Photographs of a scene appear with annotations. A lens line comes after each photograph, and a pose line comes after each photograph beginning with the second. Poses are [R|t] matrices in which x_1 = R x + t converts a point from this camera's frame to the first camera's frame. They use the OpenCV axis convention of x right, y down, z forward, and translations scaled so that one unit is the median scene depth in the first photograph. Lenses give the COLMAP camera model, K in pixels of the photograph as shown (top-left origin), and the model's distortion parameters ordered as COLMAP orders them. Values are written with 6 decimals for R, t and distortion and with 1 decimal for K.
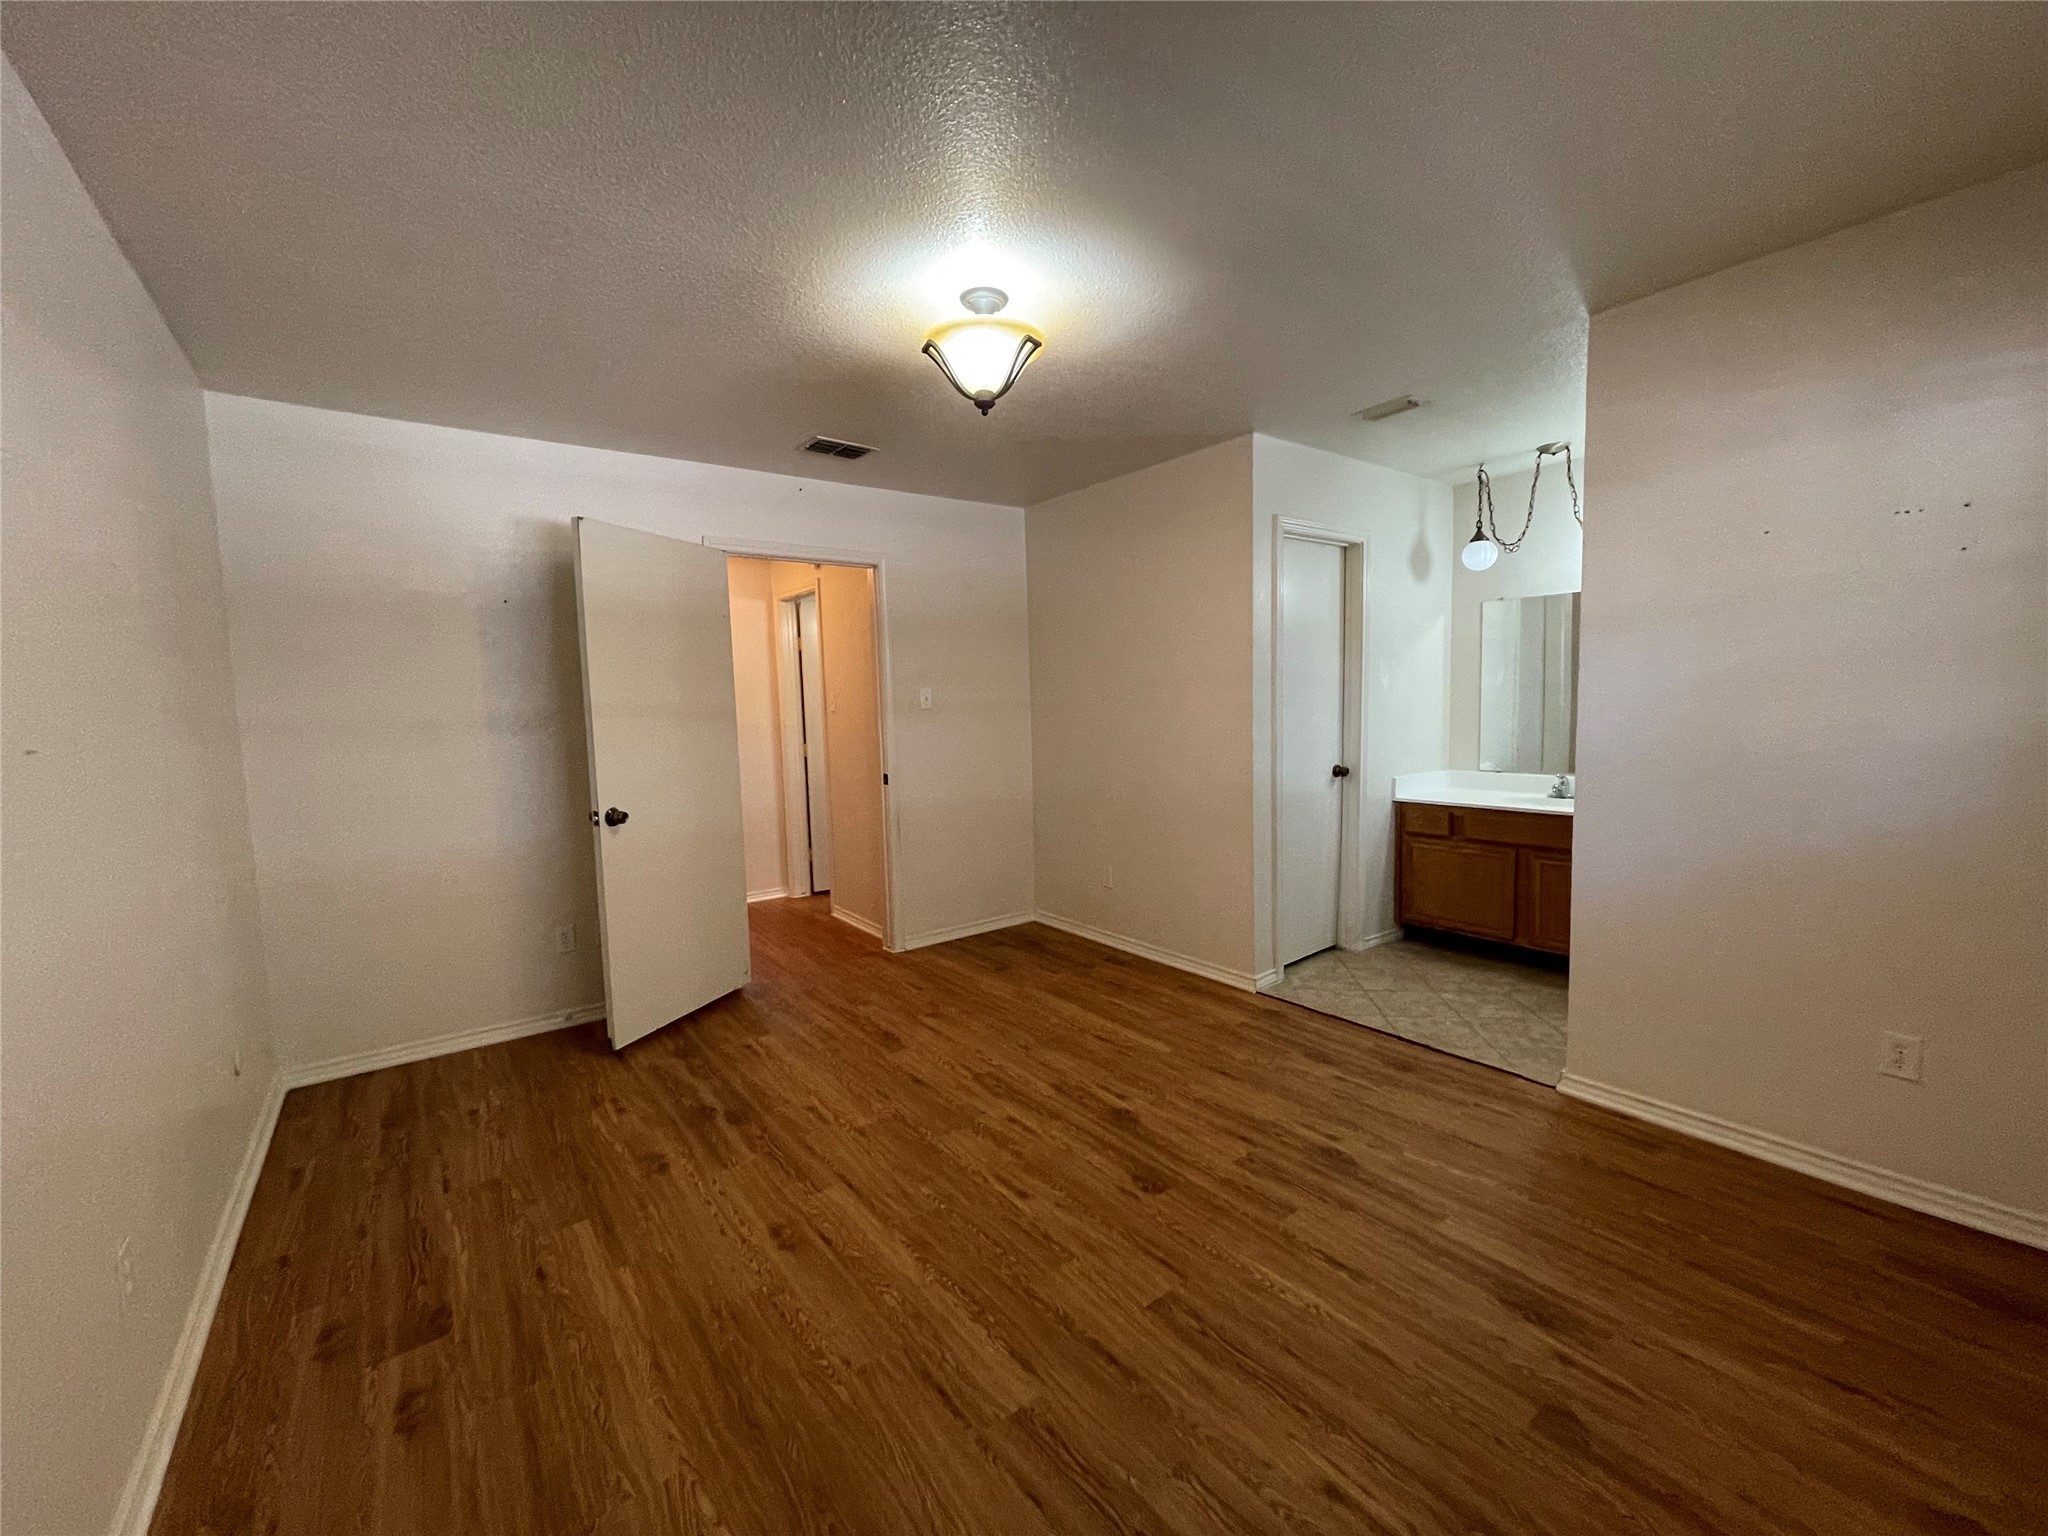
lens RADIAL K [[835.4, 0, 1018.3], [0, 835.4, 769.2], [0, 0, 1]] dist [0.002101, 0.000476]
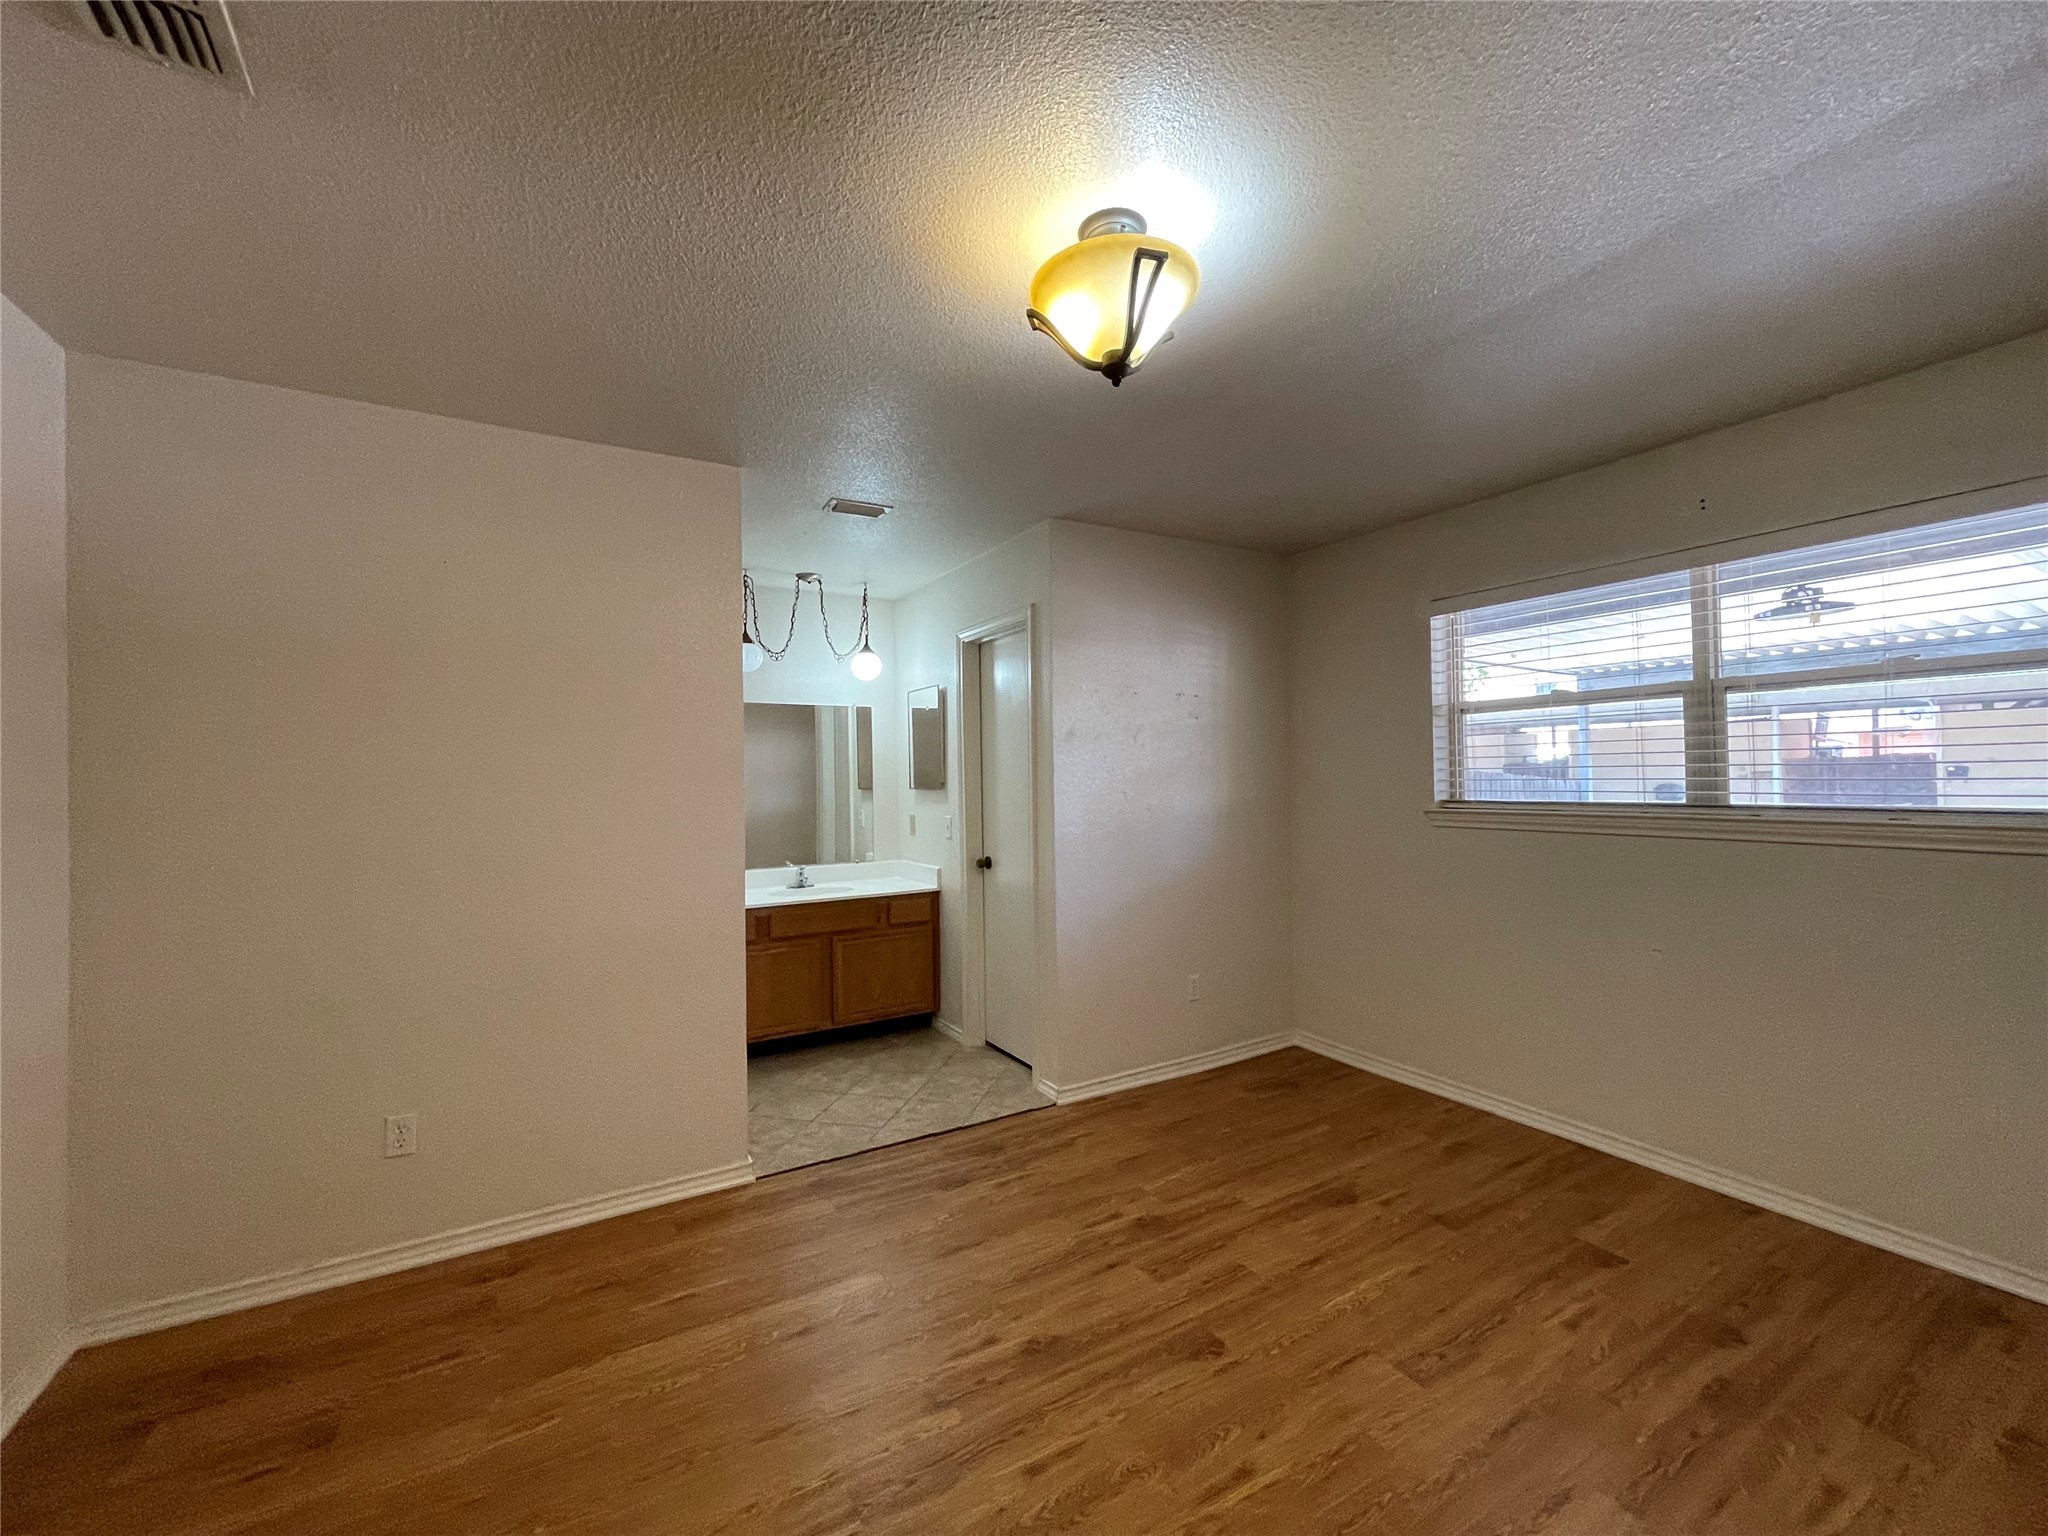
lens RADIAL K [[835.4, 0, 1018.3], [0, 835.4, 769.2], [0, 0, 1]] dist [0.002101, 0.000476]
pose [[0.102829, 0.038115, 0.993969, -0.597170], [0.091005, 0.994714, -0.047559, -0.060582], [-0.990527, 0.095347, 0.098816, 0.843012]]
